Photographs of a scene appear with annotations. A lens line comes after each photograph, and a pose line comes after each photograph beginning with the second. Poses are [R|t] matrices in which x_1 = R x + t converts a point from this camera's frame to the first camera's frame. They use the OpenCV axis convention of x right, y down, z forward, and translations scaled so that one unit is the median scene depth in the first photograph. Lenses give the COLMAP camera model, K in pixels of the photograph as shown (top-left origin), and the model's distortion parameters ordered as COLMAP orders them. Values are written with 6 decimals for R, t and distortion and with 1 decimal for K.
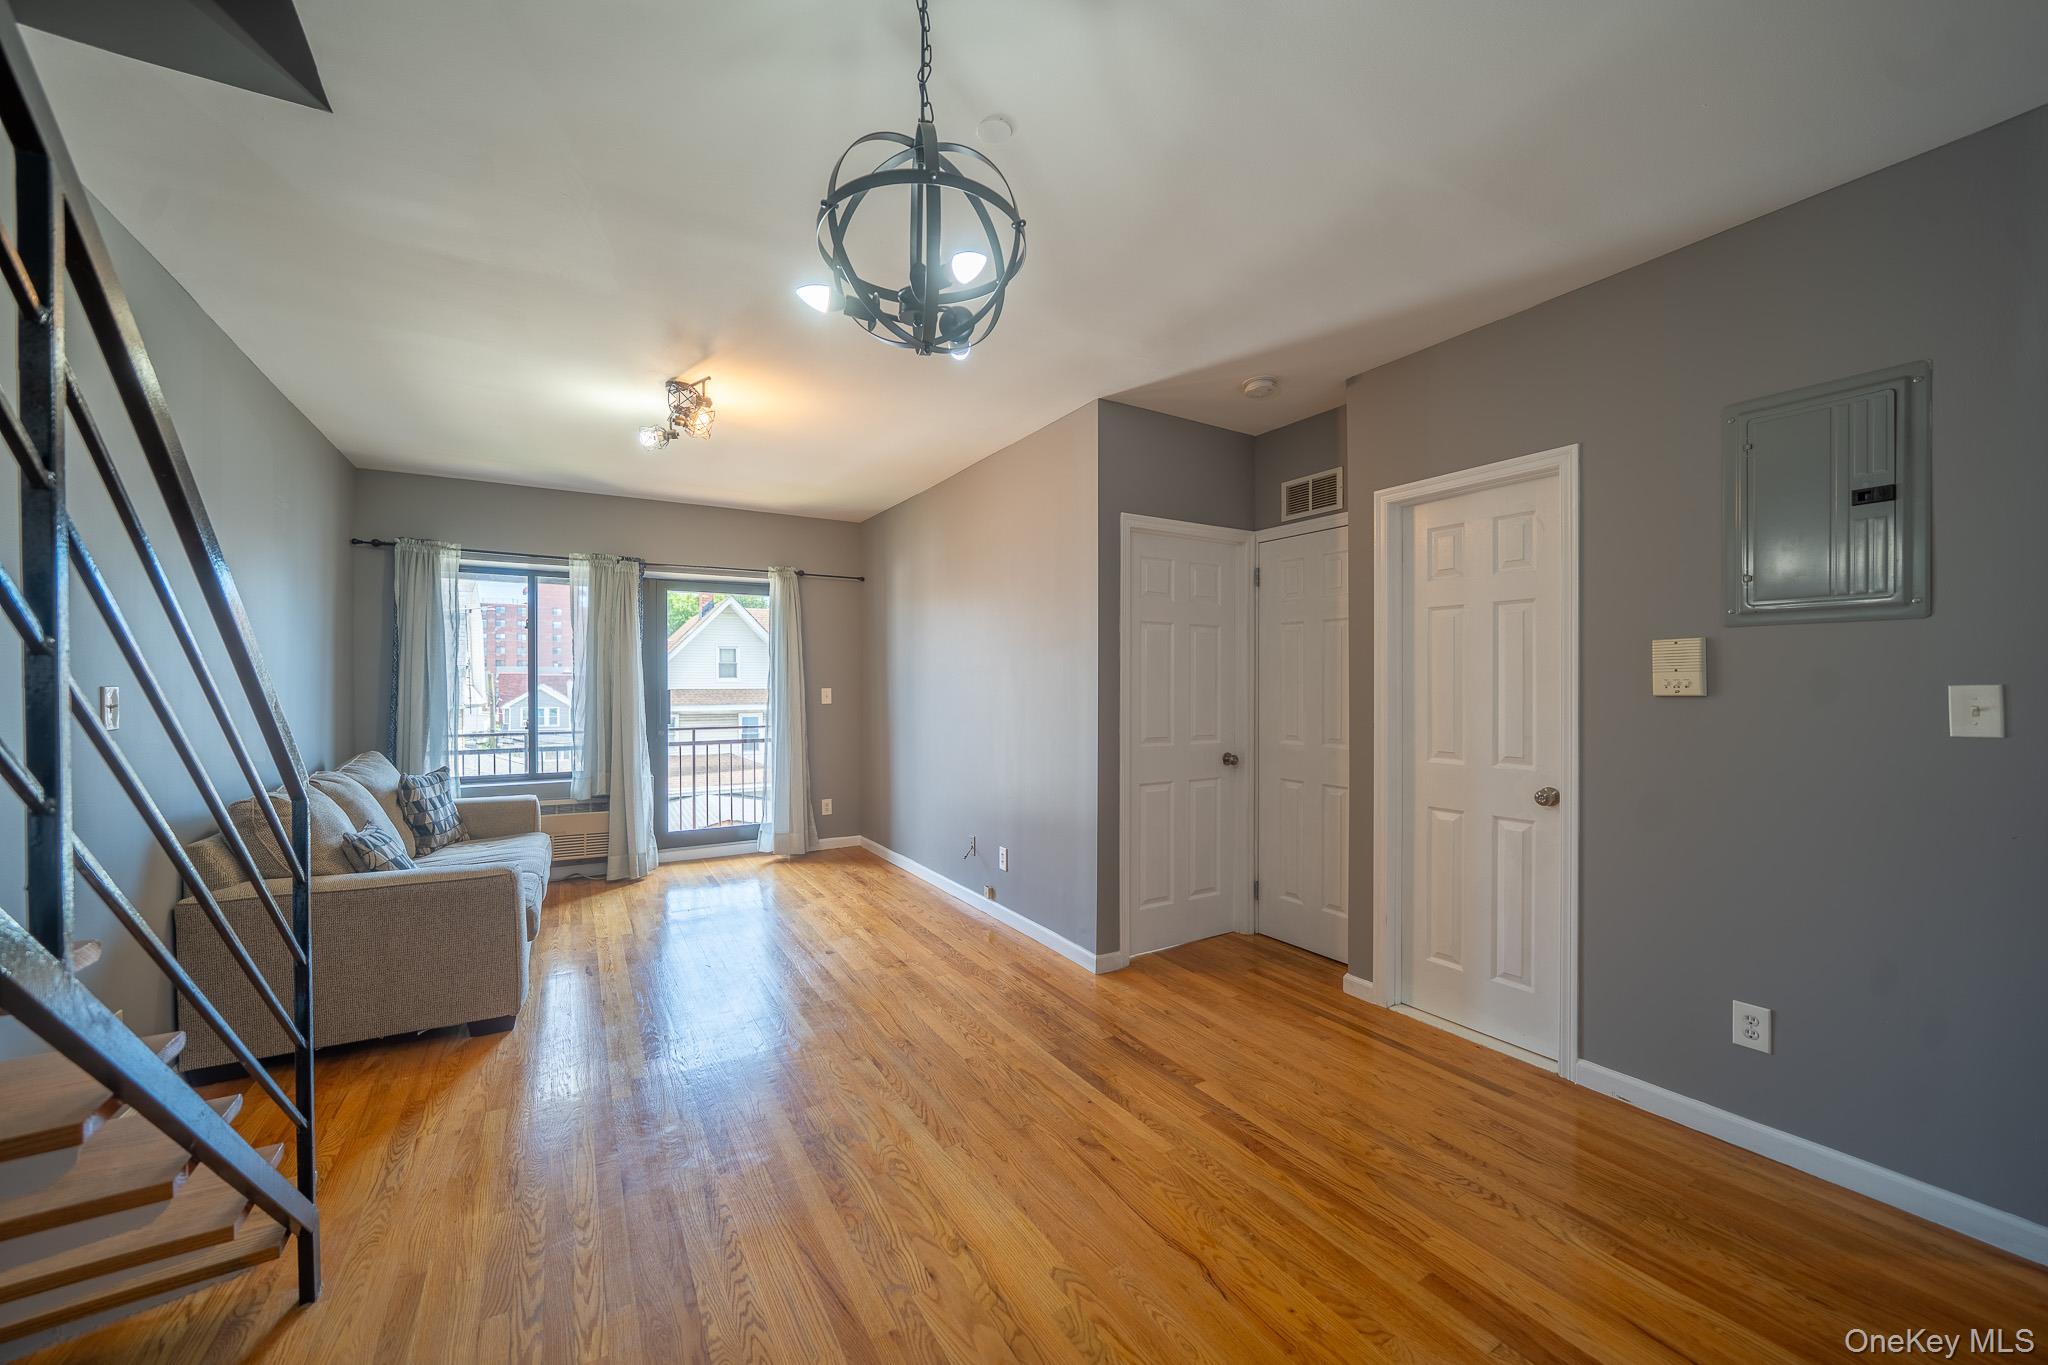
lens RADIAL K [[767.6, 0, 1024.0], [0, 767.6, 682.5], [0, 0, 1]] dist [-0.015559, 0.000072]
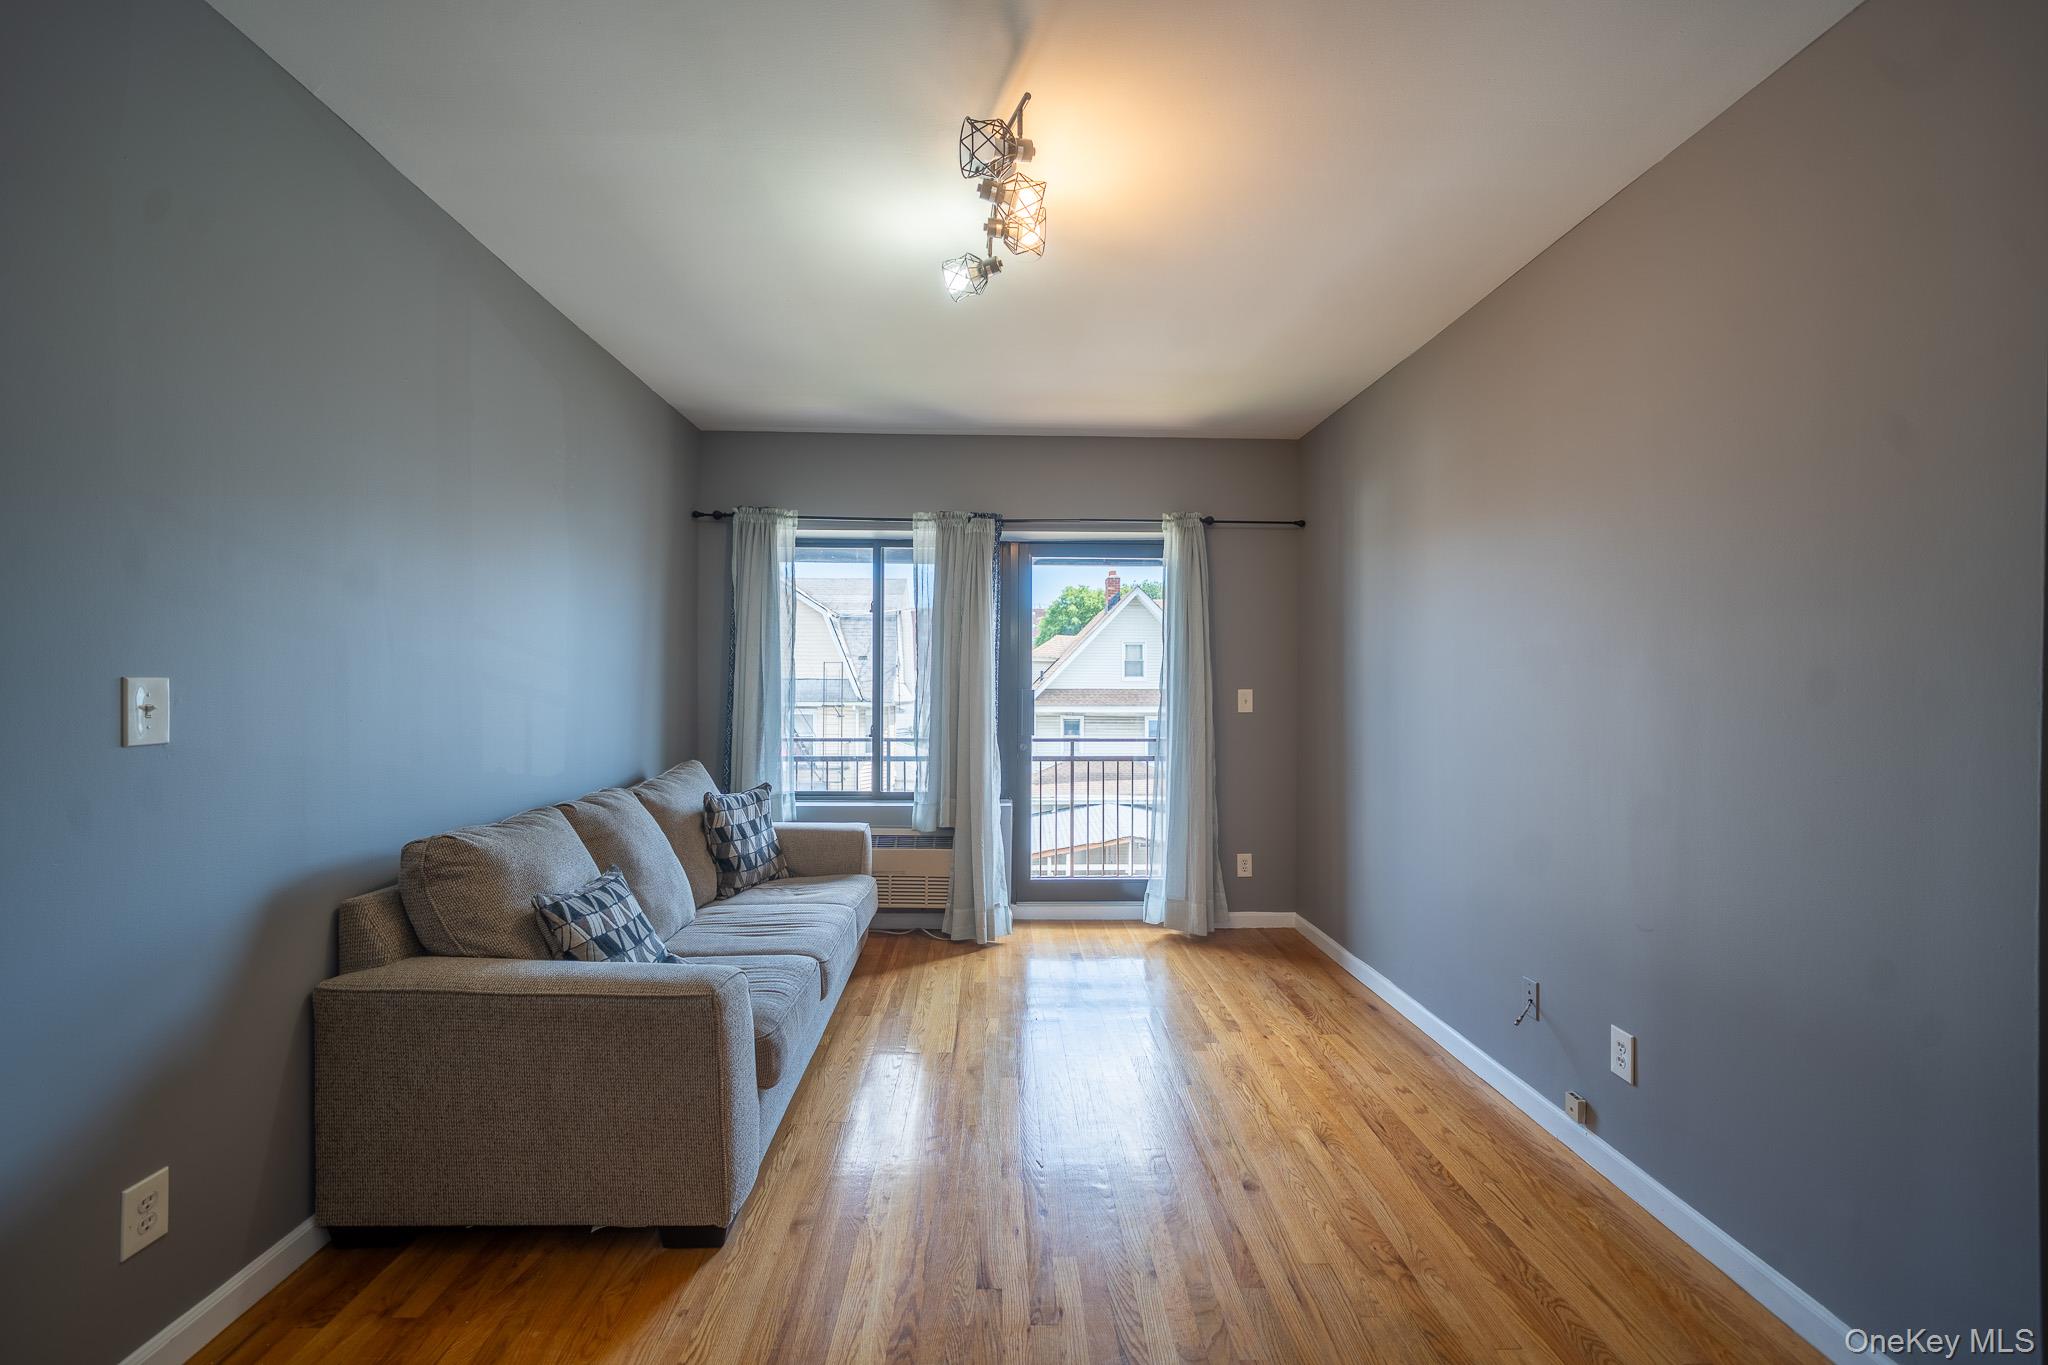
lens RADIAL K [[831.6, 0, 1010.7], [0, 831.6, 684.3], [0, 0, 1]] dist [0.000571, 0.000308]
pose [[0.865629, 0.006556, -0.500644, -0.090444], [-0.005783, 0.999978, 0.003096, 0.002456], [0.500653, 0.000215, 0.865648, 0.339104]]
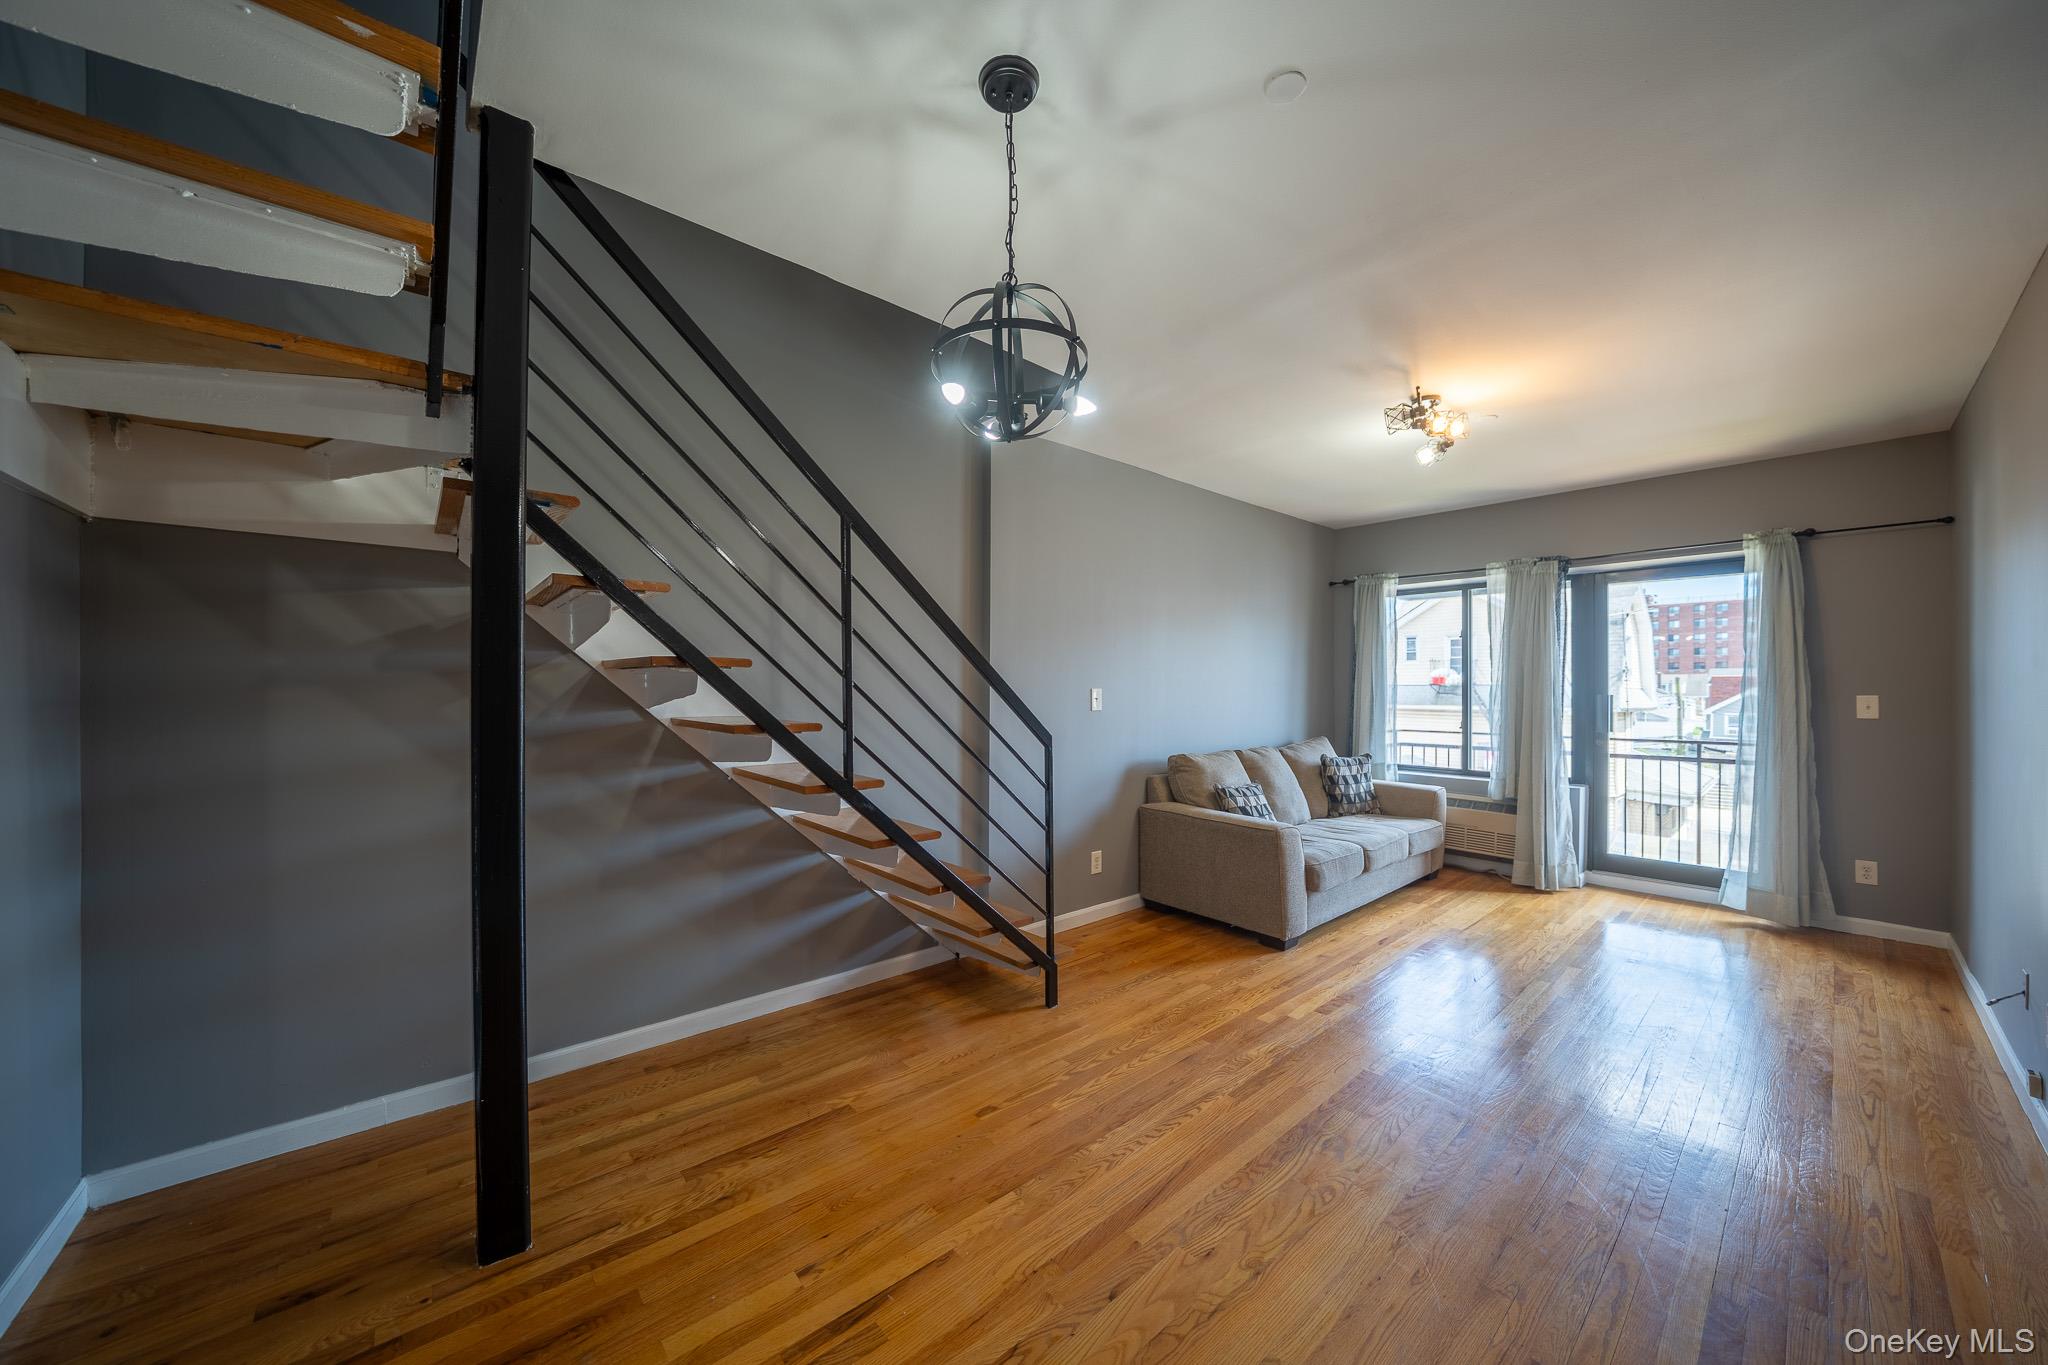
lens RADIAL K [[724.8, 0, 1015.2], [0, 724.8, 682.8], [0, 0, 1]] dist [-0.019847, -0.000092]
pose [[0.152793, -0.003820, -0.988251, 0.305208], [-0.000978, 0.999991, -0.004016, -0.000669], [0.988258, 0.001581, 0.152788, 0.220717]]
